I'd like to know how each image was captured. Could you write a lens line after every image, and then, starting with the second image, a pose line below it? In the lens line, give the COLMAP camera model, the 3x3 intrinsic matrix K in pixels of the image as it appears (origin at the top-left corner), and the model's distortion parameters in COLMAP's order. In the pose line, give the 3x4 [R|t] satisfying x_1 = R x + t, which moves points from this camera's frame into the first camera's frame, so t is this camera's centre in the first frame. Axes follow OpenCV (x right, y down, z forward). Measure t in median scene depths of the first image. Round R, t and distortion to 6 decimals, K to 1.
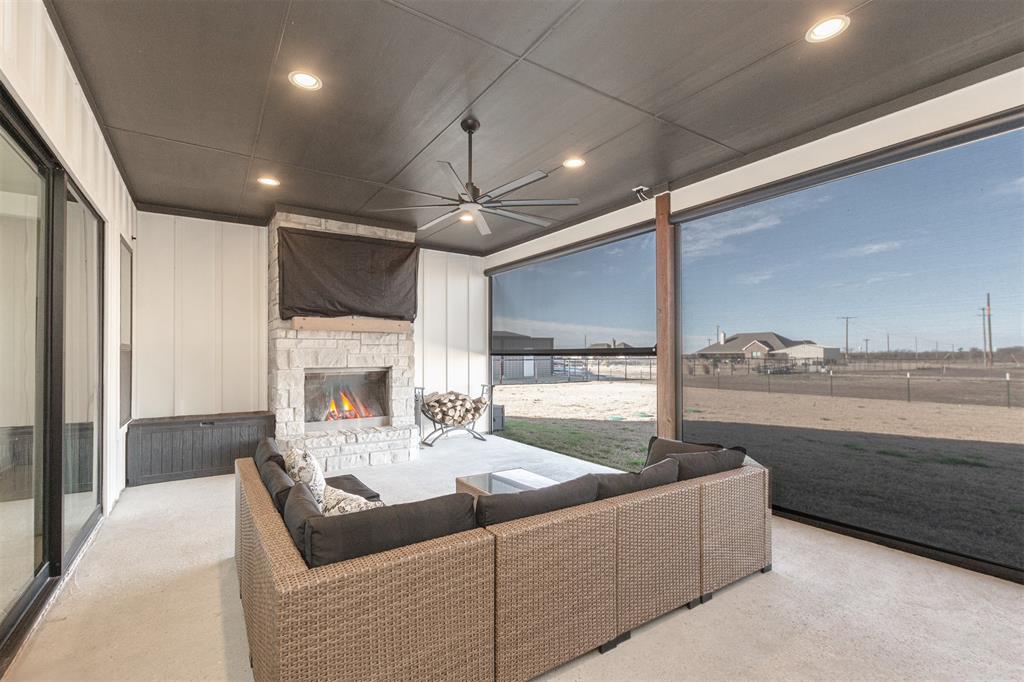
lens RADIAL K [[455.4, 0, 513.5], [0, 455.4, 350.8], [0, 0, 1]] dist [0.006725, -0.003294]
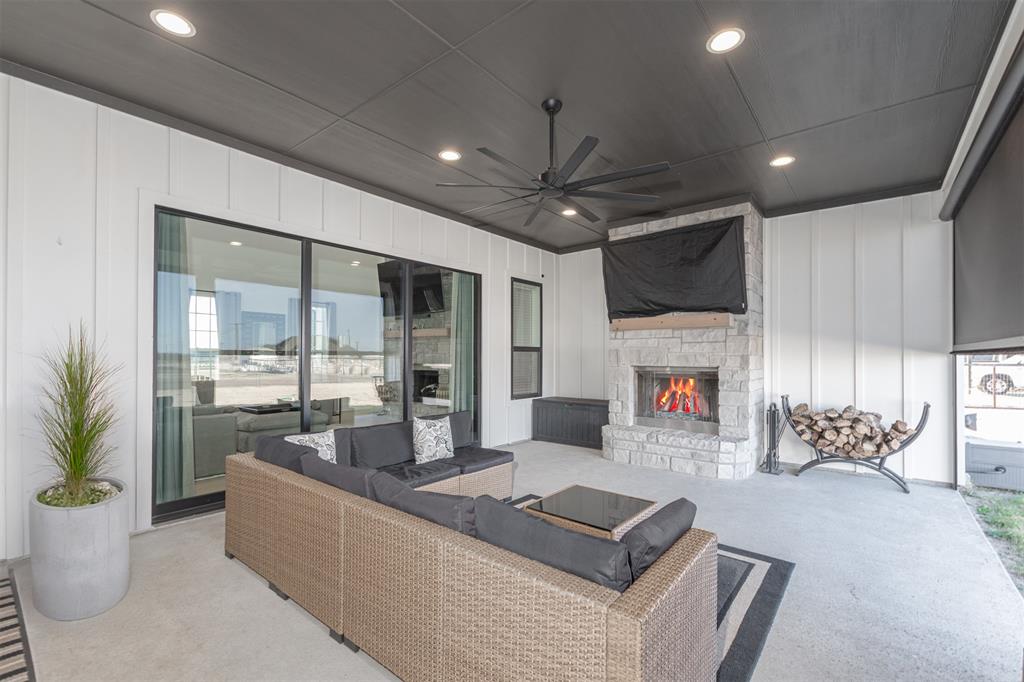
lens RADIAL K [[455.4, 0, 509.6], [0, 455.4, 351.2], [0, 0, 1]] dist [0.006725, -0.003294]
pose [[0.285447, -0.005424, -0.958379, 0.471971], [0.009981, 0.999947, -0.002687, 0.003559], [0.958343, -0.008798, 0.285486, 0.391128]]
